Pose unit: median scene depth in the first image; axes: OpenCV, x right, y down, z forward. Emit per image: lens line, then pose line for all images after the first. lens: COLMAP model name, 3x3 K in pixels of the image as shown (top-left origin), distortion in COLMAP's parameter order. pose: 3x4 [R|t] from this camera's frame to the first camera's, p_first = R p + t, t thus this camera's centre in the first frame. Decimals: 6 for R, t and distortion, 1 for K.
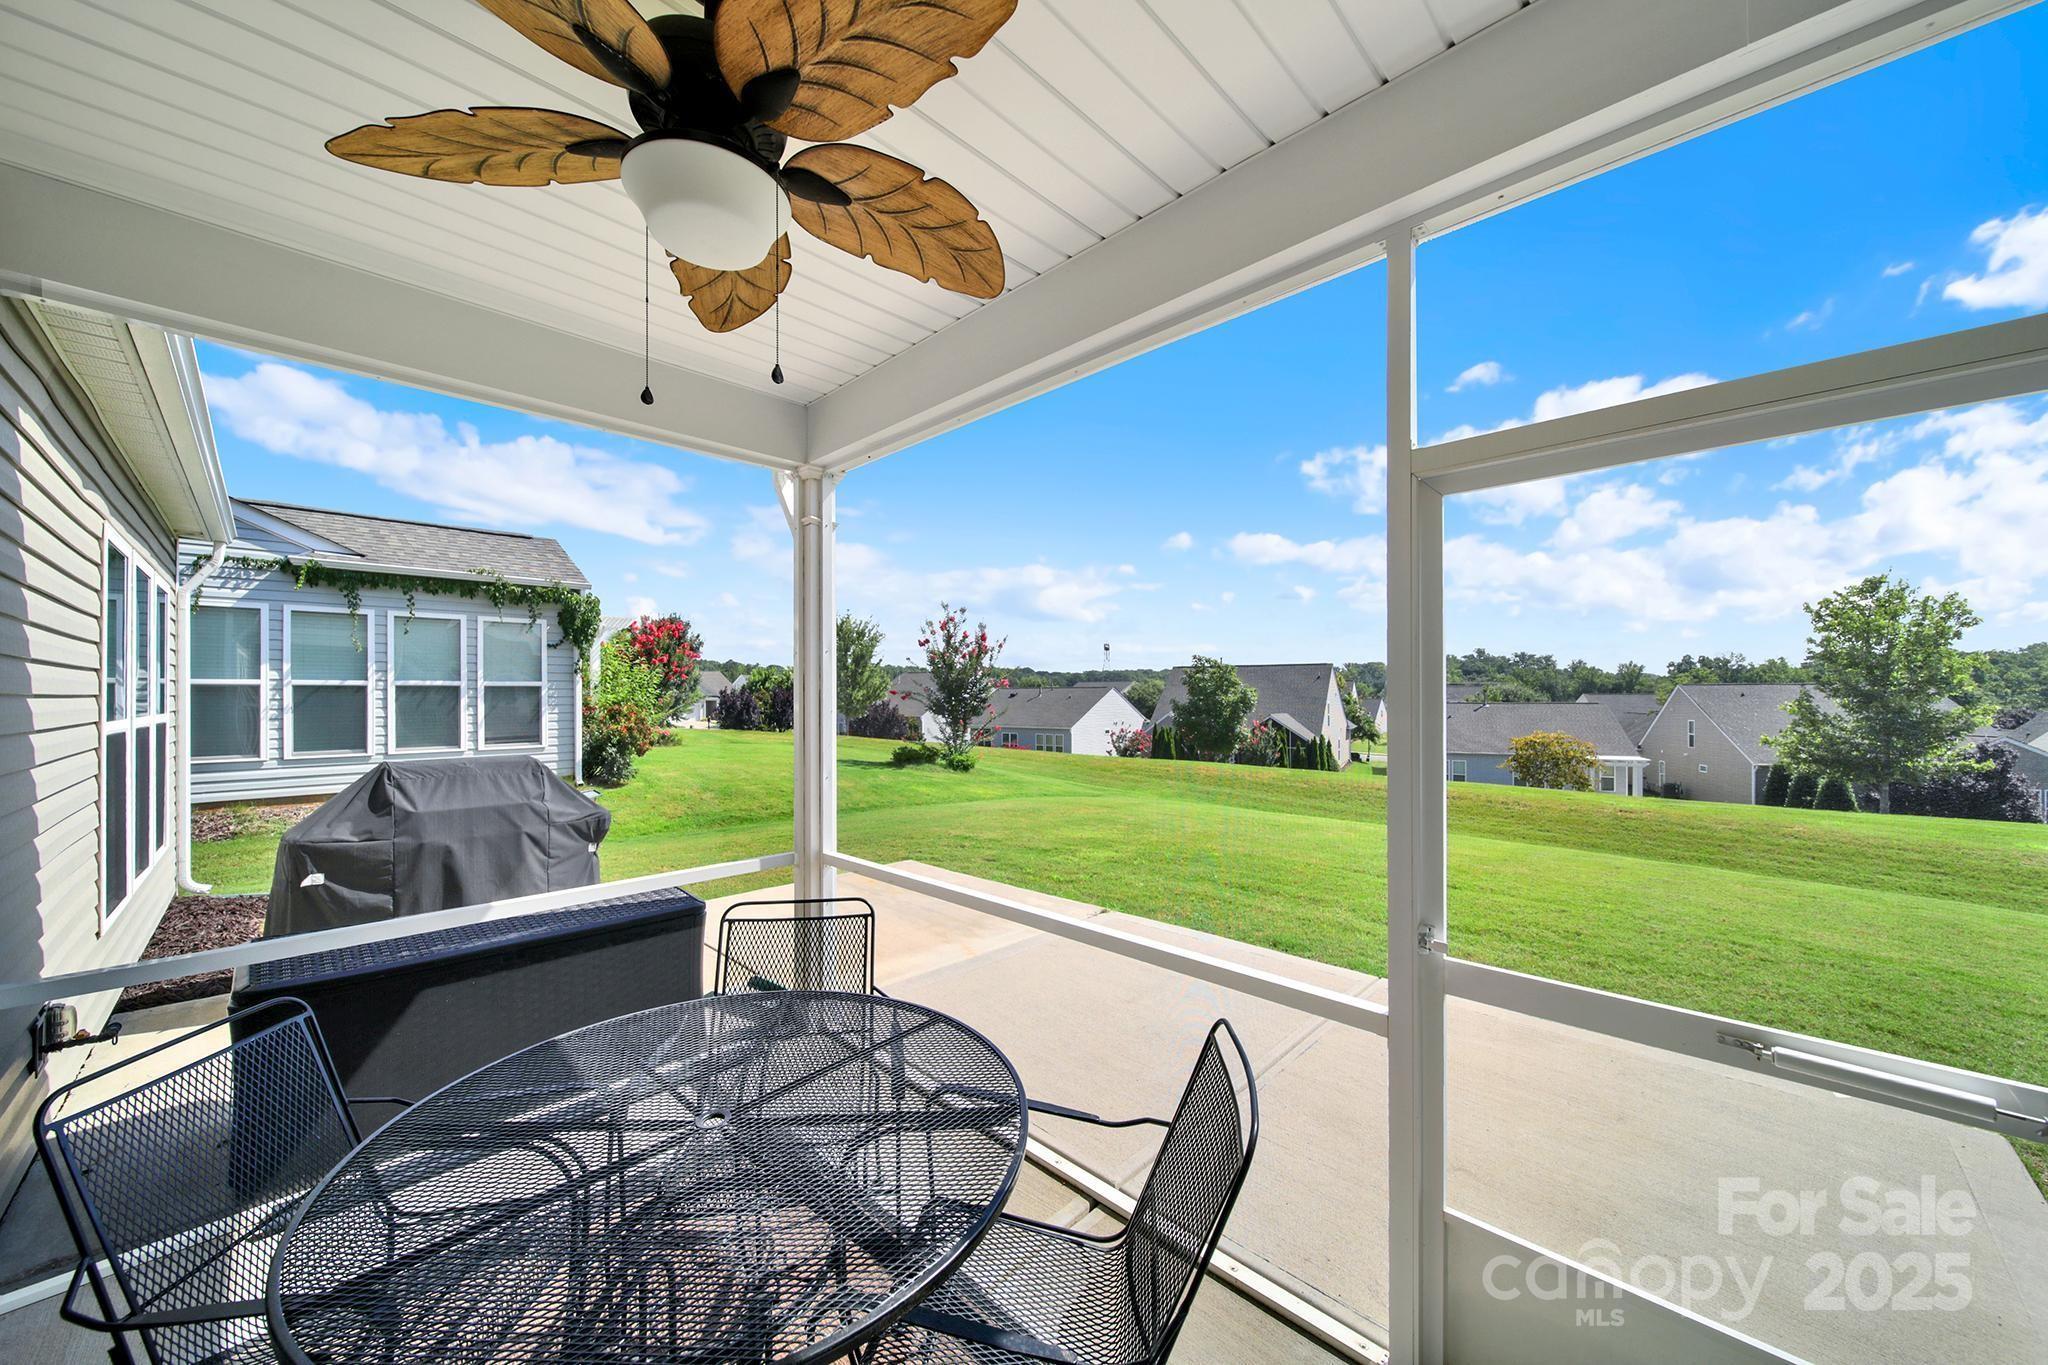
lens RADIAL K [[733.0, 0, 1024.9], [0, 733.0, 691.1], [0, 0, 1]] dist [0.000195, 0.000111]
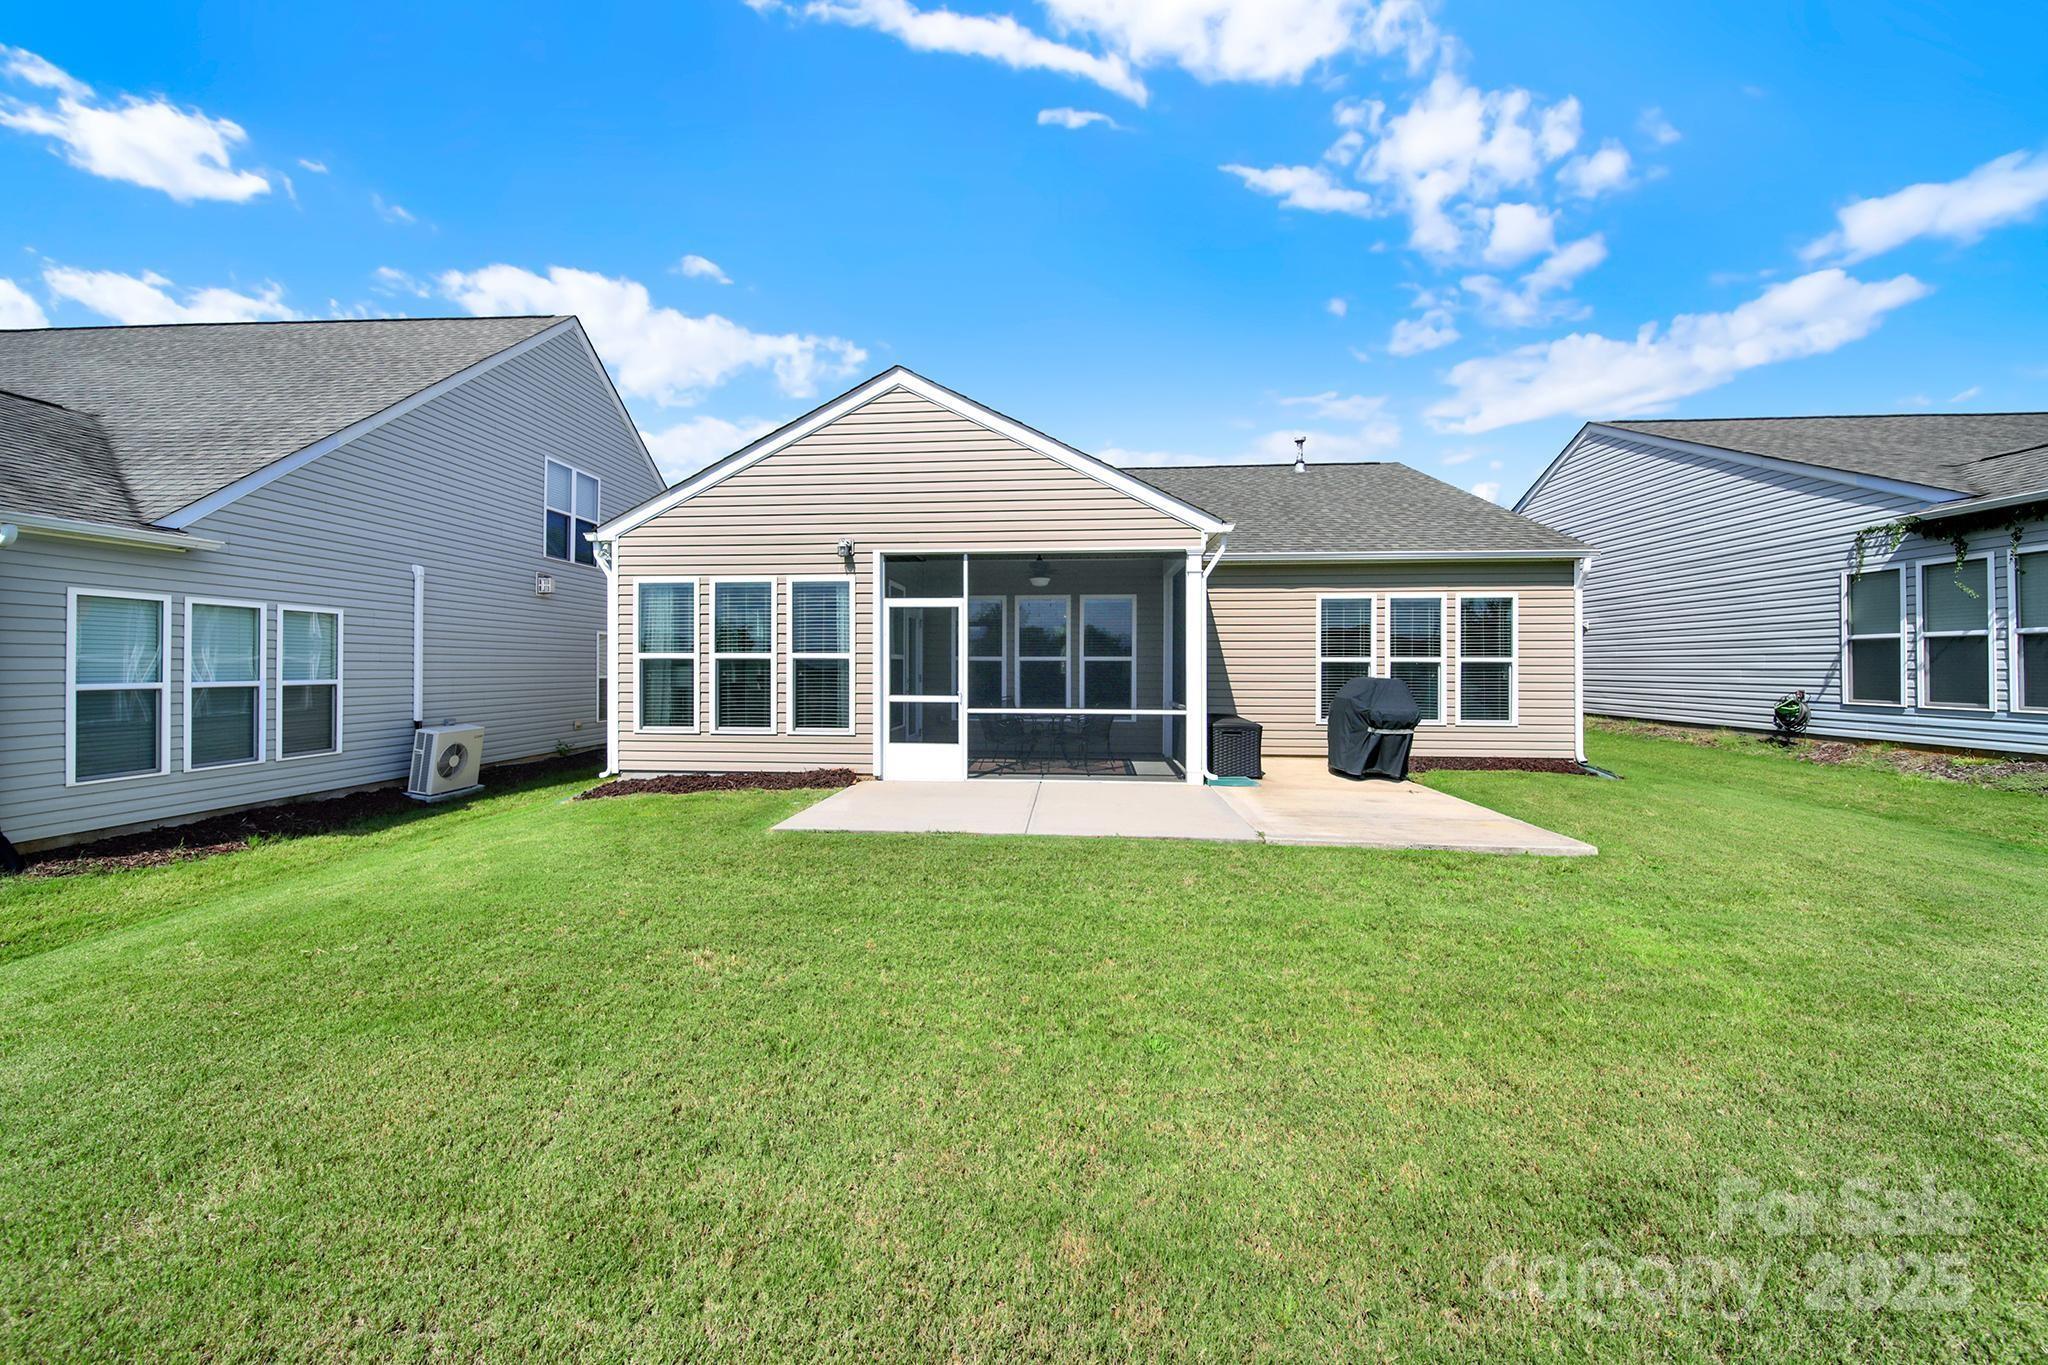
lens RADIAL K [[733.0, 0, 1021.4], [0, 733.0, 669.7], [0, 0, 1]] dist [0.000195, 0.000111]
pose [[-0.756286, 0.014801, -0.654074, 0.654591], [0.015608, 0.999868, 0.004579, 0.013039], [0.654055, -0.006745, -0.756417, 0.947464]]
